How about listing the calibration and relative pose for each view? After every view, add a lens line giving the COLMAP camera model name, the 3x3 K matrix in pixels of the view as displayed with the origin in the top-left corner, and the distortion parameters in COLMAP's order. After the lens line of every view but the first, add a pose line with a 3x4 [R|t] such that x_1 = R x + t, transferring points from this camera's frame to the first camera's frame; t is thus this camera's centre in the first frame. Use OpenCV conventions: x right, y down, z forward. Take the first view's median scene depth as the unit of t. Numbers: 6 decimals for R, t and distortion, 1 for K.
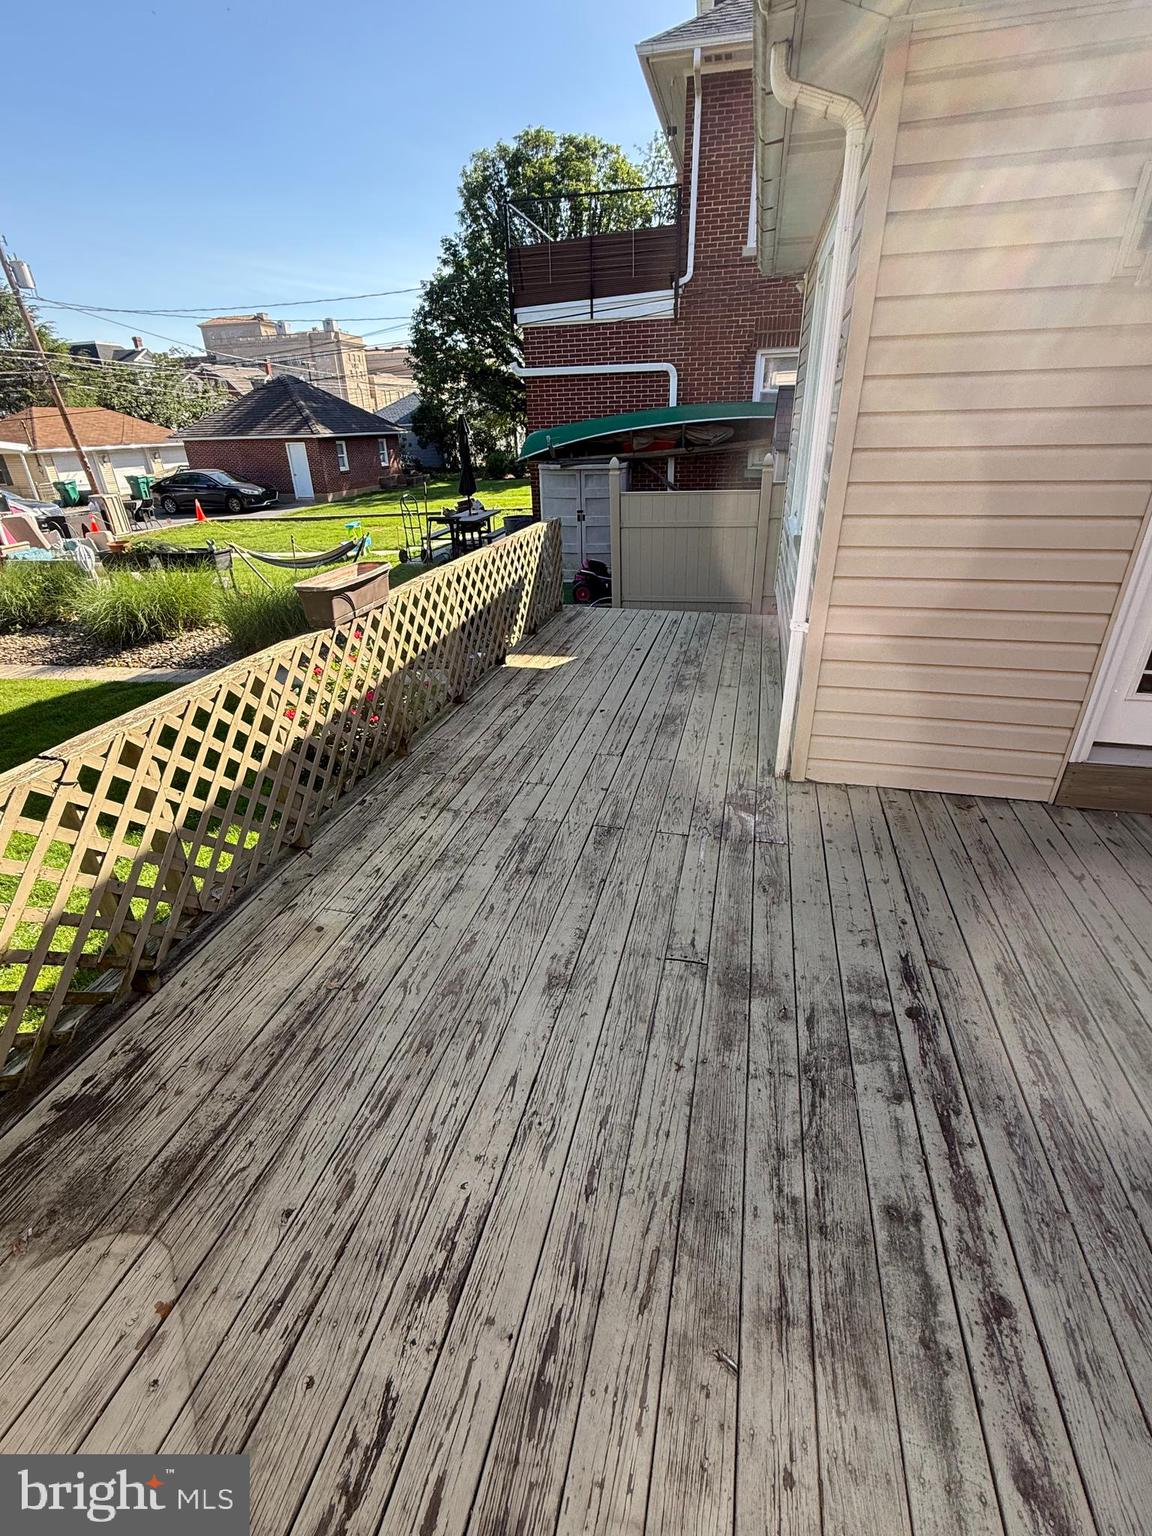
lens RADIAL K [[692.5, 0, 580.3], [0, 692.5, 773.8], [0, 0, 1]] dist [0.000181, -0.000549]
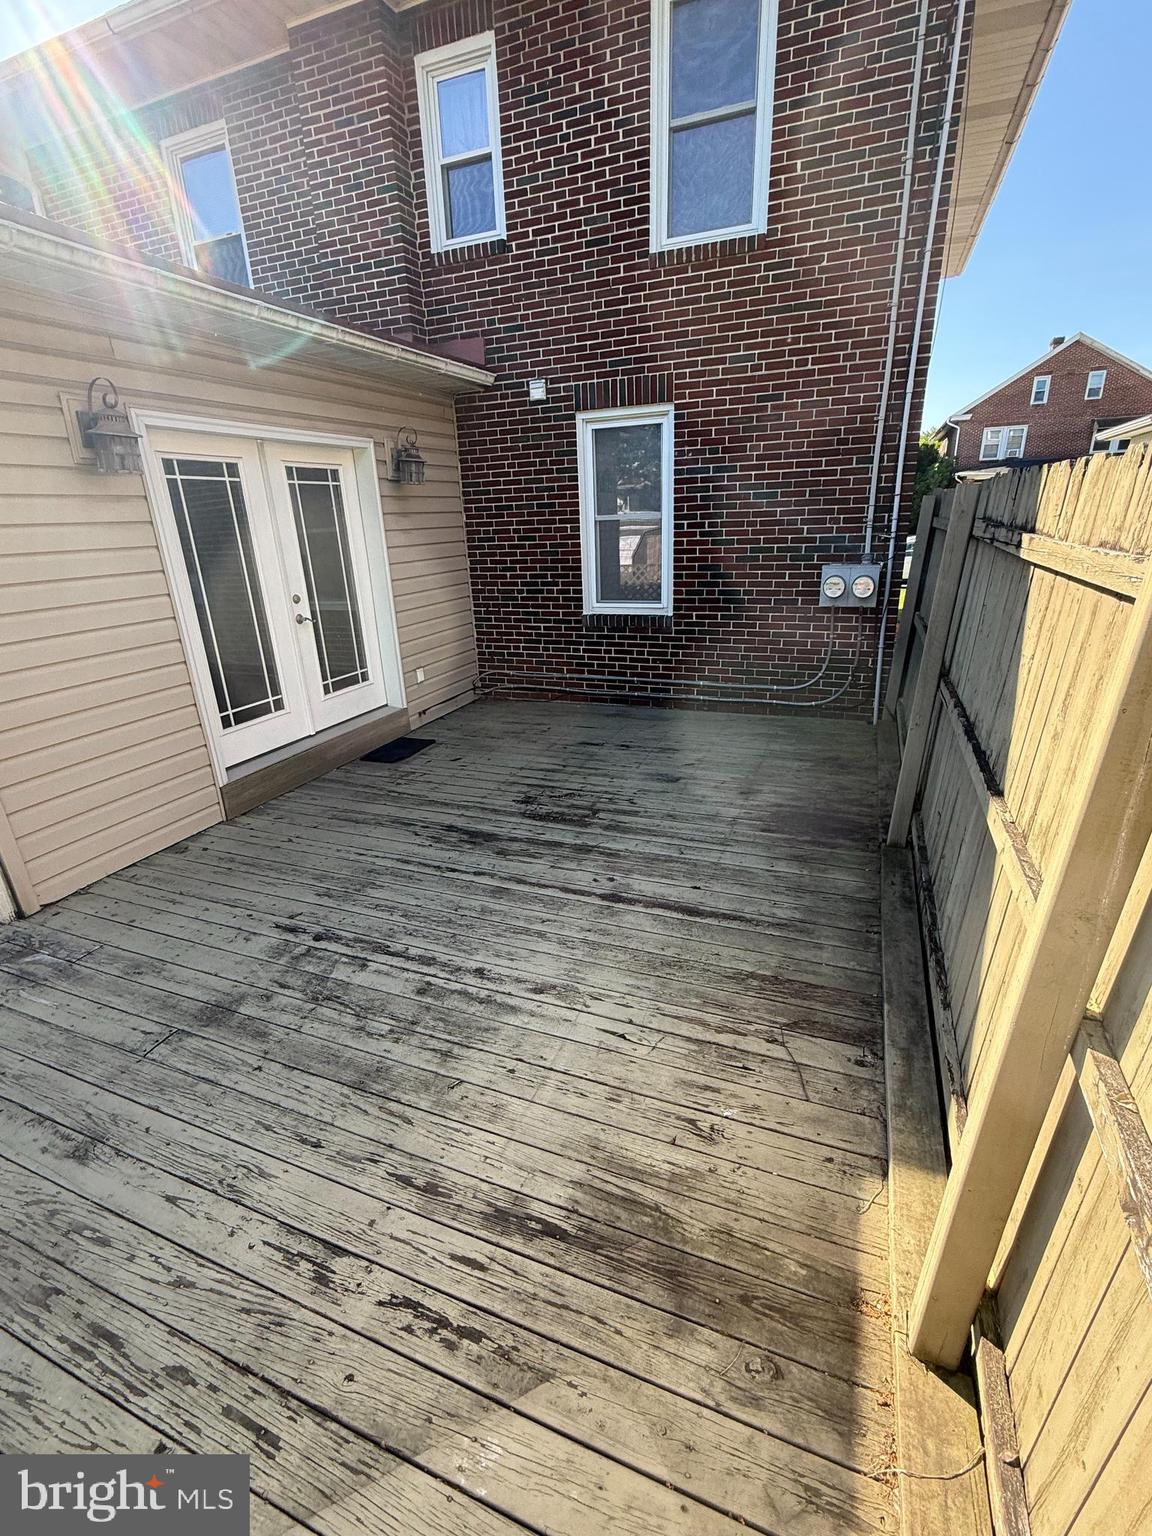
lens RADIAL K [[692.5, 0, 571.1], [0, 692.5, 767.2], [0, 0, 1]] dist [0.000181, -0.000549]
pose [[0.152721, -0.319044, 0.935354, -0.879409], [0.478872, 0.851813, 0.212360, -0.018430], [-0.864499, 0.415483, 0.282871, -0.025627]]
